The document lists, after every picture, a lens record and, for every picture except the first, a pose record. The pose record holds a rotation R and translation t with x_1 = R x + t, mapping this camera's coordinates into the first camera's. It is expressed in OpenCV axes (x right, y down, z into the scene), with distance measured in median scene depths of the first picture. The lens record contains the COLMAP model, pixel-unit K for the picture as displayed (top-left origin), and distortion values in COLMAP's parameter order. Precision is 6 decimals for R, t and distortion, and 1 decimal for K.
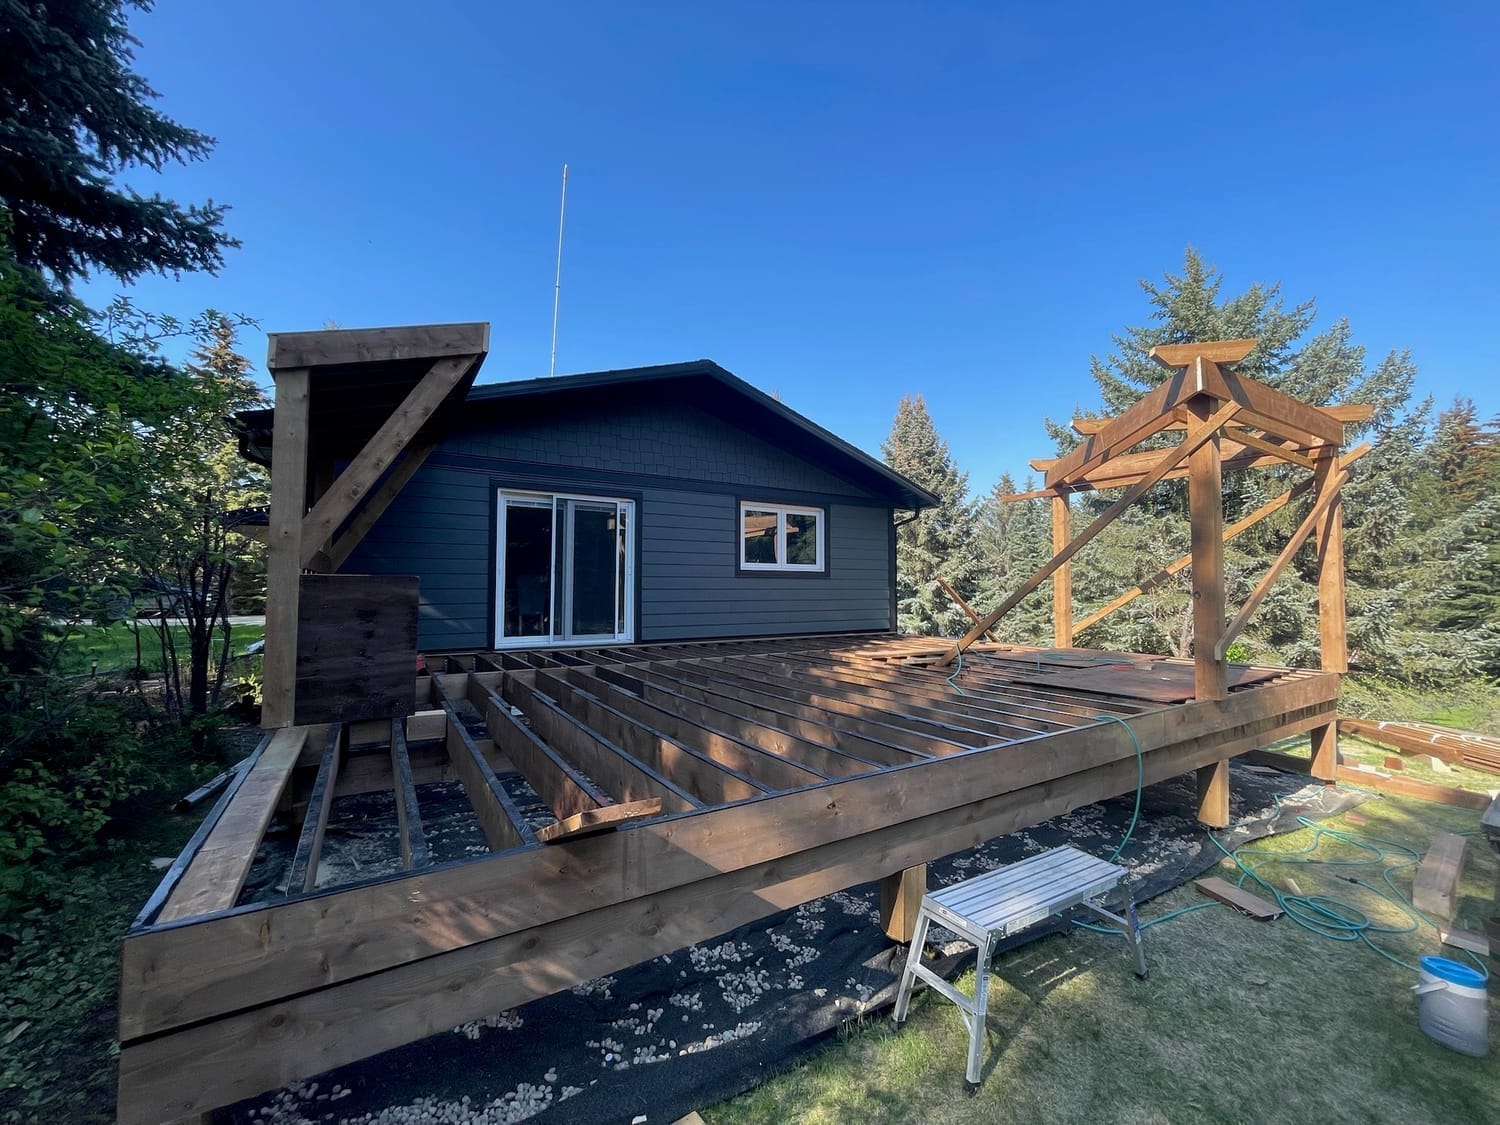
lens RADIAL K [[602.8, 0, 750.0], [0, 602.8, 562.5], [0, 0, 1]] dist [-0.001646, -0.000293]
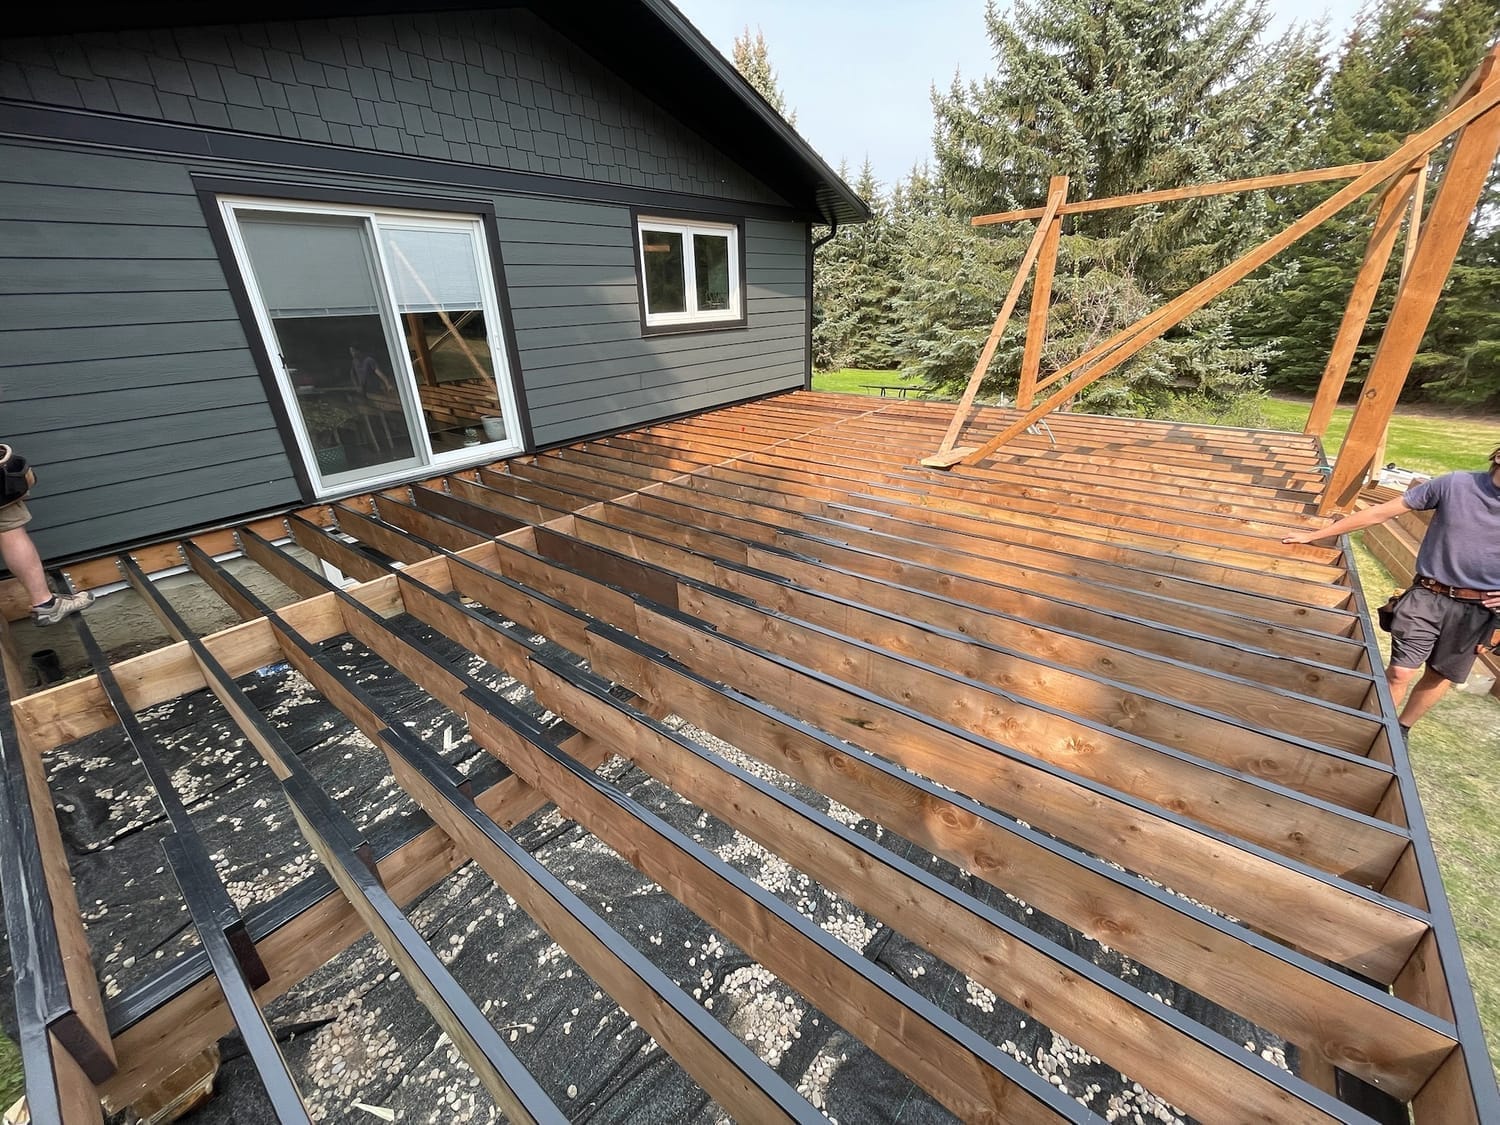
lens RADIAL K [[602.8, 0, 750.0], [0, 602.8, 562.5], [0, 0, 1]] dist [-0.001646, -0.000293]
pose [[0.940357, -0.162657, 0.298783, -0.156890], [0.013100, 0.894949, 0.445977, -0.053653], [-0.339937, -0.415463, 0.843702, 0.236917]]
